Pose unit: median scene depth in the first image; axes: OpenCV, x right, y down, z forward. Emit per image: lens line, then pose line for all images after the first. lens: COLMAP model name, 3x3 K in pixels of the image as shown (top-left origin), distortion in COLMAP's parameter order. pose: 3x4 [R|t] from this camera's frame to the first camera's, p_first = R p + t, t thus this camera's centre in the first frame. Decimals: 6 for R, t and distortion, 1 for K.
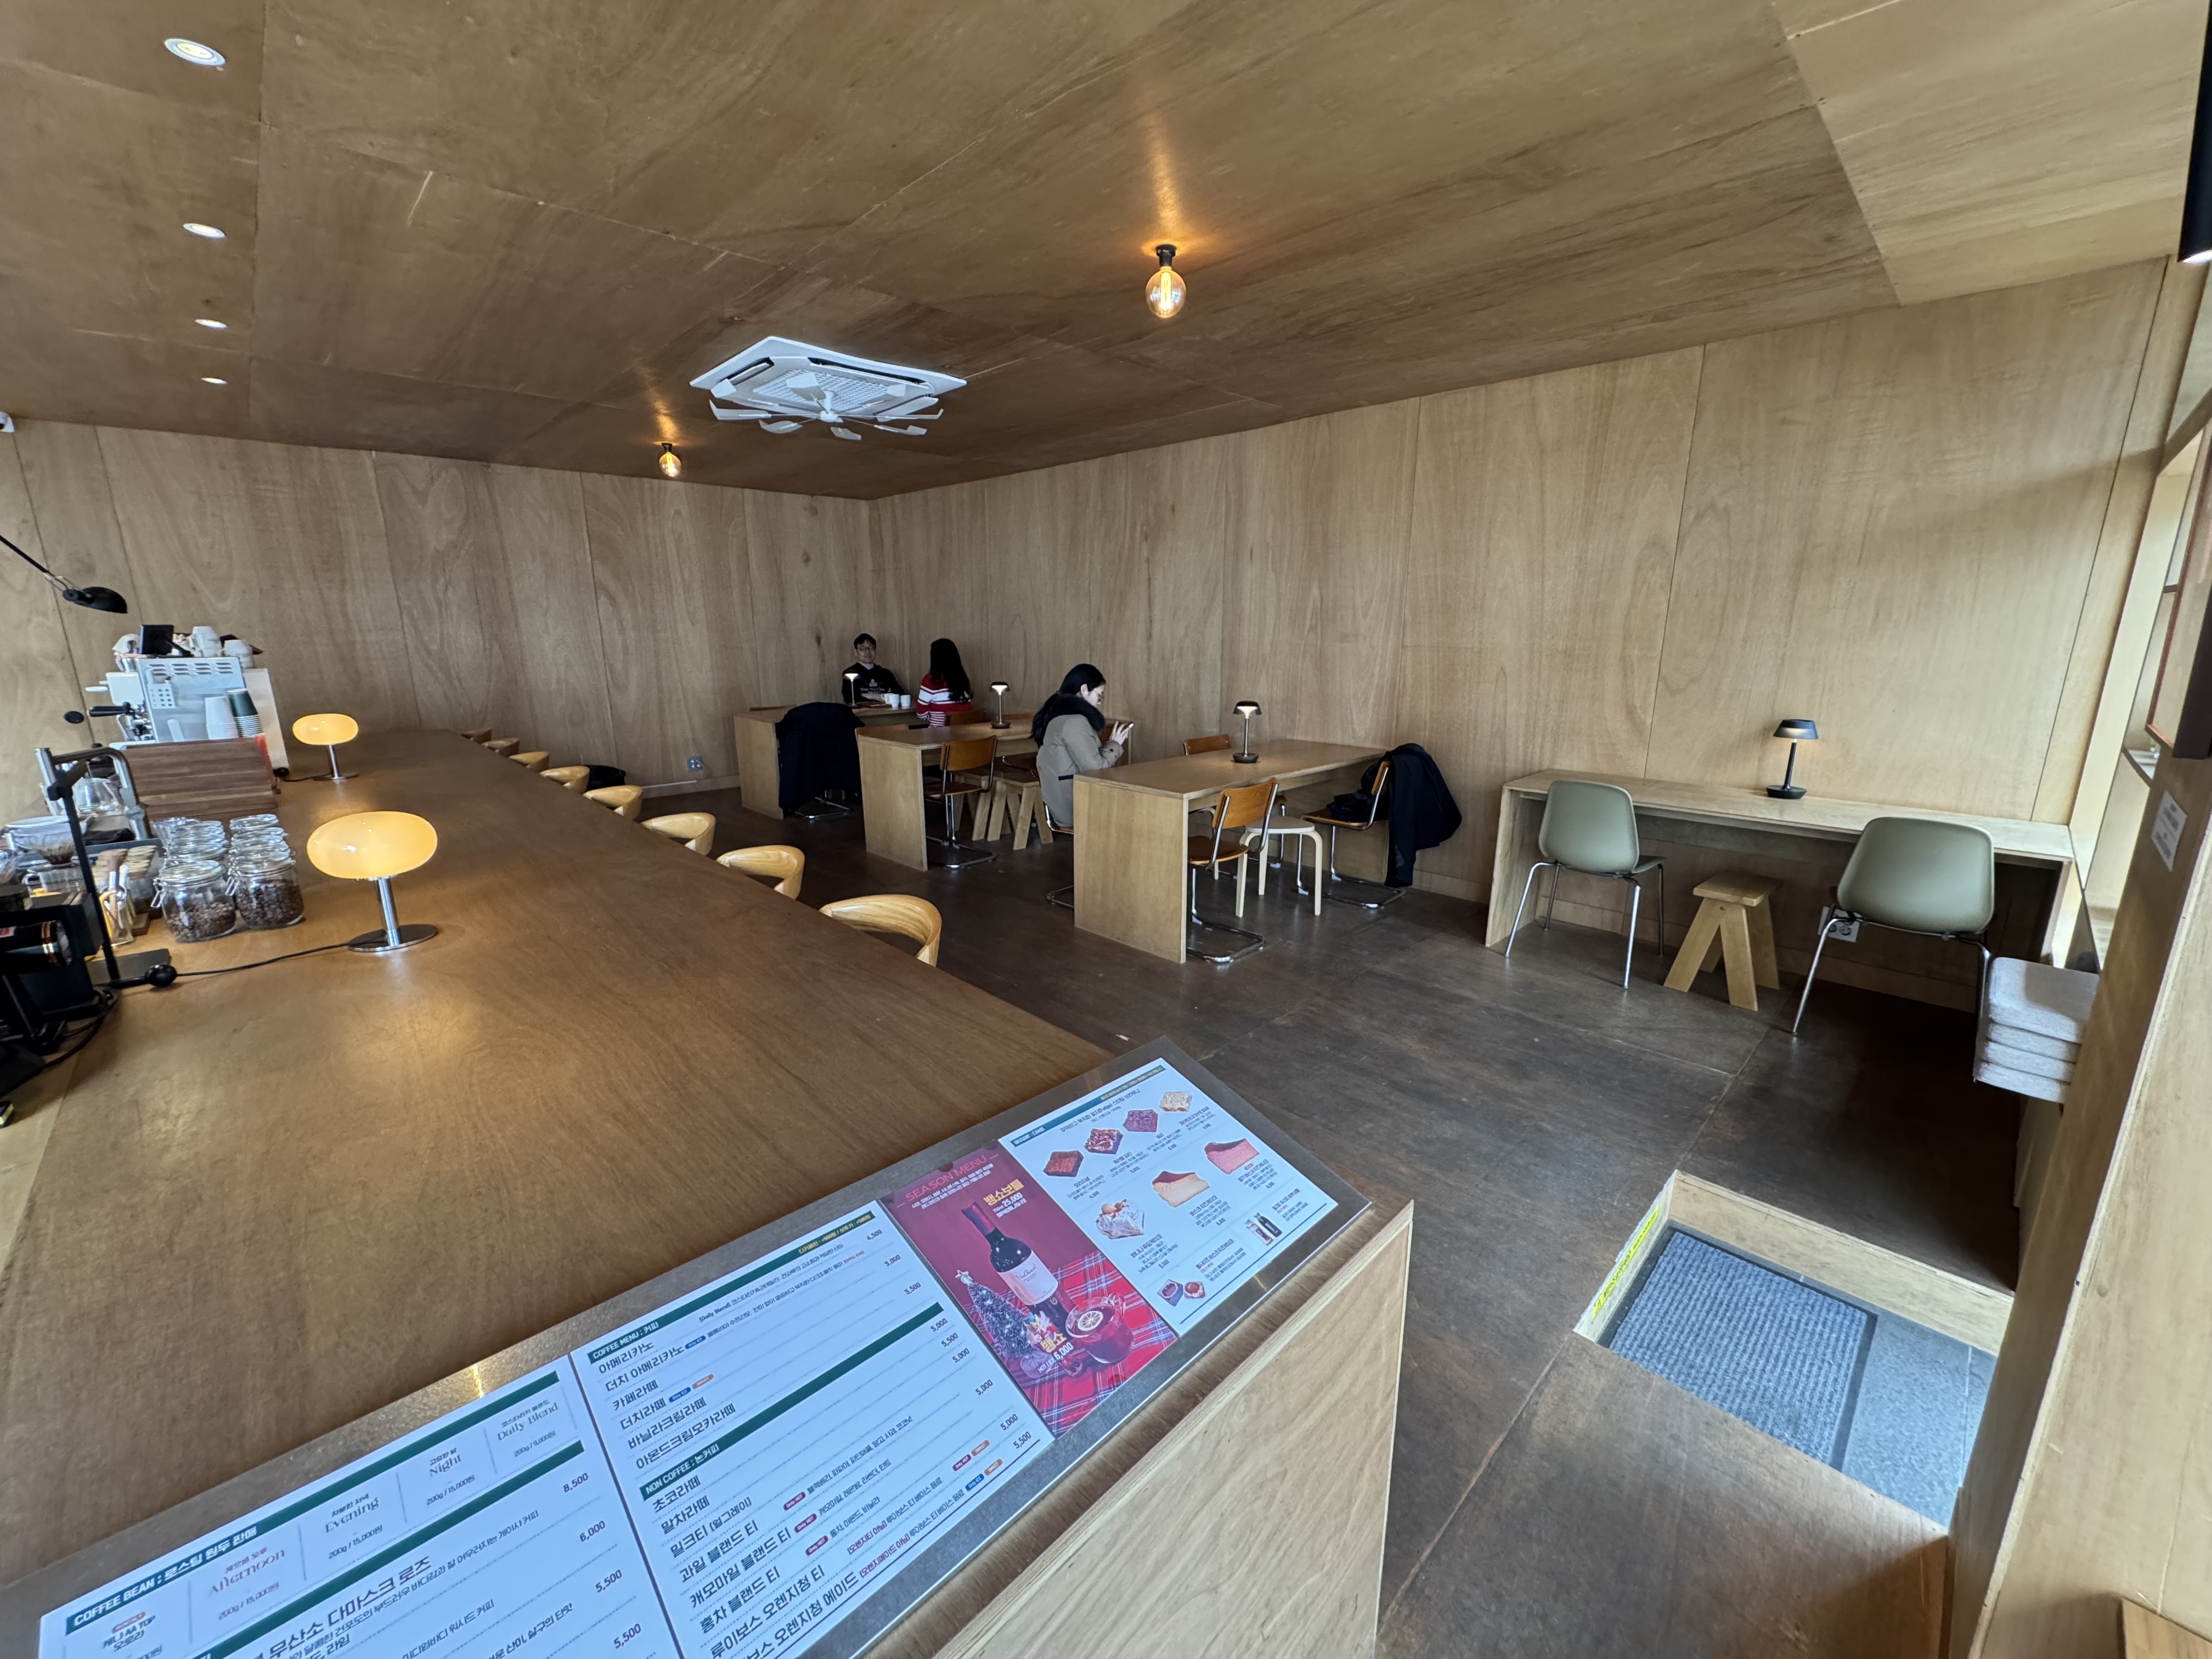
lens RADIAL K [[879.1, 0, 1106.0], [0, 879.1, 829.5], [0, 0, 1]] dist [-0.000403, -0.000257]
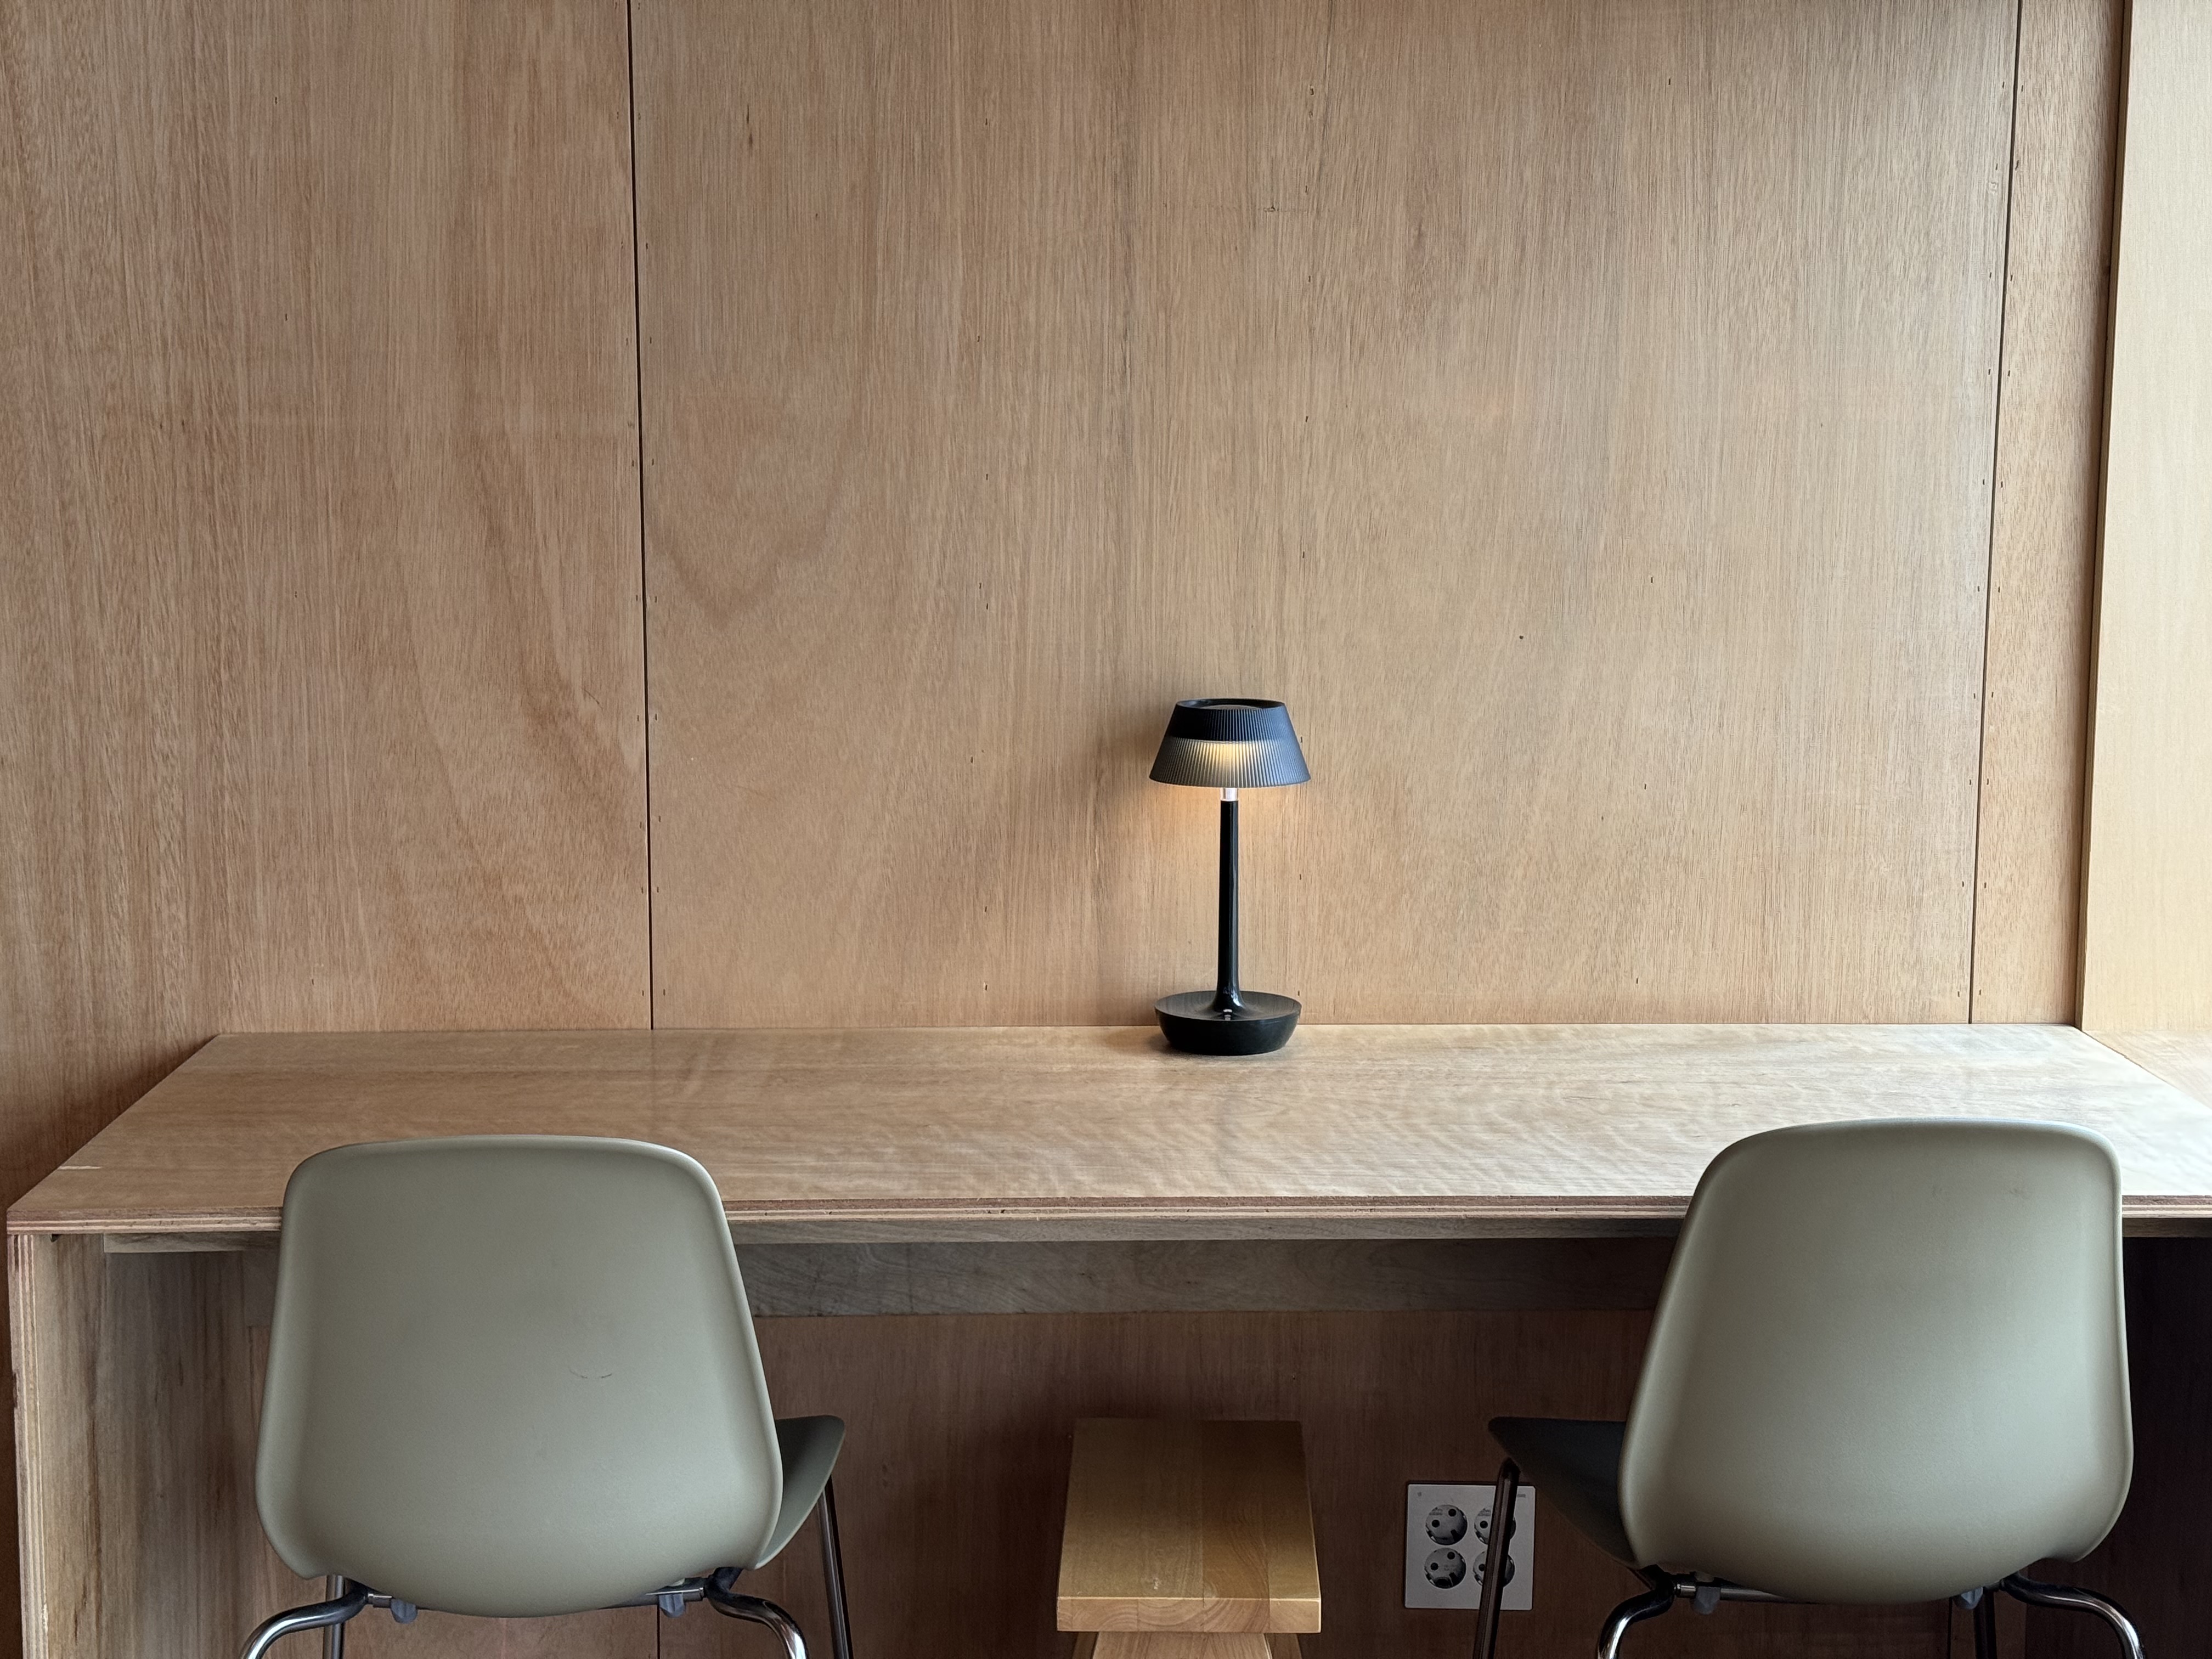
lens RADIAL K [[3076.9, 0, 1106.0], [0, 3076.9, 829.5], [0, 0, 1]] dist [0.102067, -0.009974]
pose [[0.674270, -0.103718, 0.731166, 0.180913], [0.167664, 0.985733, -0.014788, -0.082043], [-0.719200, 0.132562, 0.682040, 0.469542]]
